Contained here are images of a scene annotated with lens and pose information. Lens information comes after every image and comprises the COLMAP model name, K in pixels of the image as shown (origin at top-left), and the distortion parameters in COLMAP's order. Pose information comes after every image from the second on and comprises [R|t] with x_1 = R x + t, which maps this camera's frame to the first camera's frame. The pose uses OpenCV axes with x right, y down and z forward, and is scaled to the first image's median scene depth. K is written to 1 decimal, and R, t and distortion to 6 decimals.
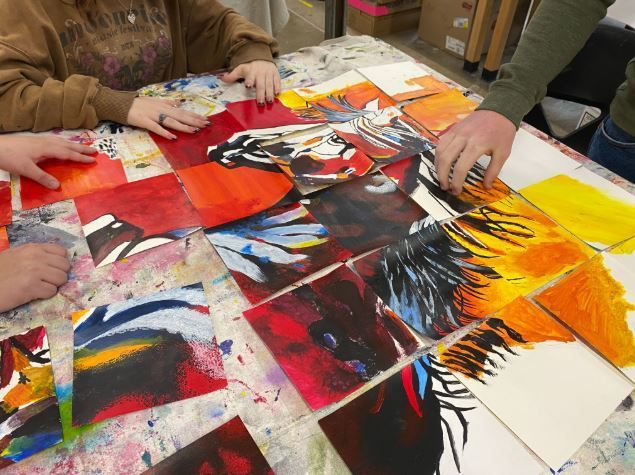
lens RADIAL K [[475.7, 0, 318.2], [0, 475.7, 237.7], [0, 0, 1]] dist [0.036334, -0.011665]
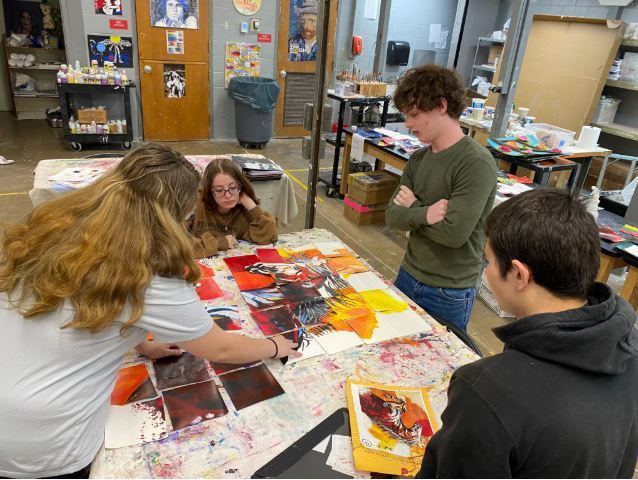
lens RADIAL K [[482.3, 0, 316.5], [0, 482.3, 240.8], [0, 0, 1]] dist [-0.004815, -0.012671]
pose [[0.993033, 0.099622, -0.062930, 0.322480], [-0.114729, 0.939218, -0.323585, 0.516447], [0.026869, 0.328550, 0.944104, -1.596603]]
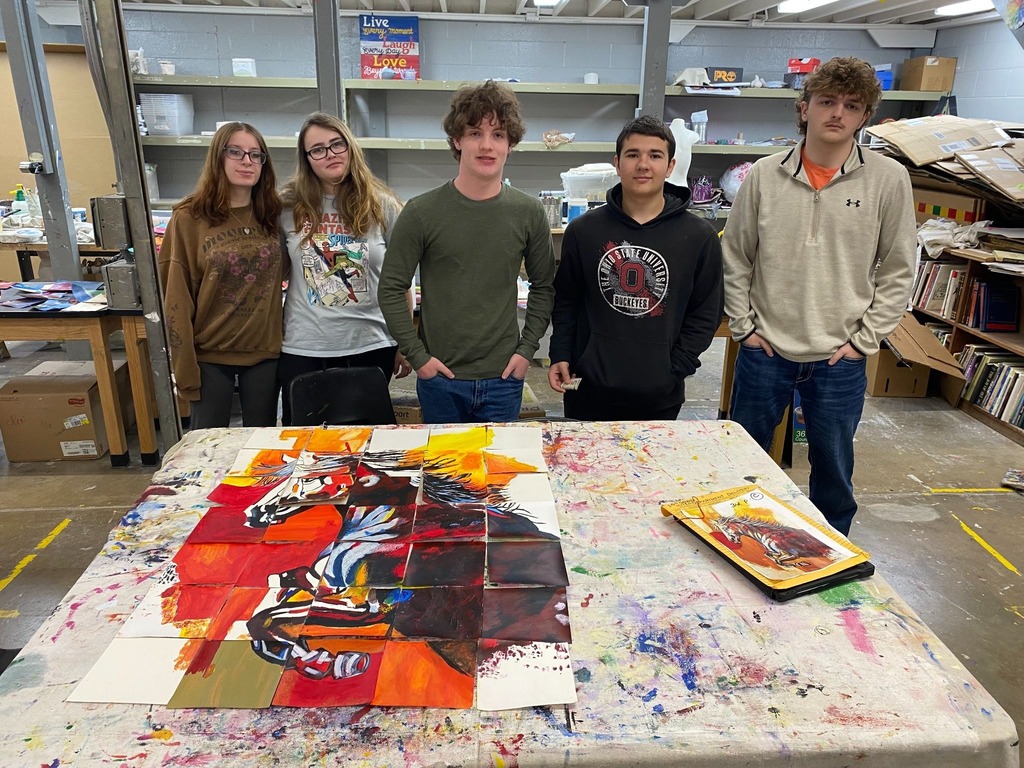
lens RADIAL K [[767.1, 0, 512.3], [0, 767.1, 382.7], [0, 0, 1]] dist [0.036334, -0.011665]
pose [[0.451421, -0.295011, 0.842133, -1.638987], [0.608116, 0.792372, -0.048398, 0.036334], [-0.653004, 0.533962, 0.537094, -0.781371]]
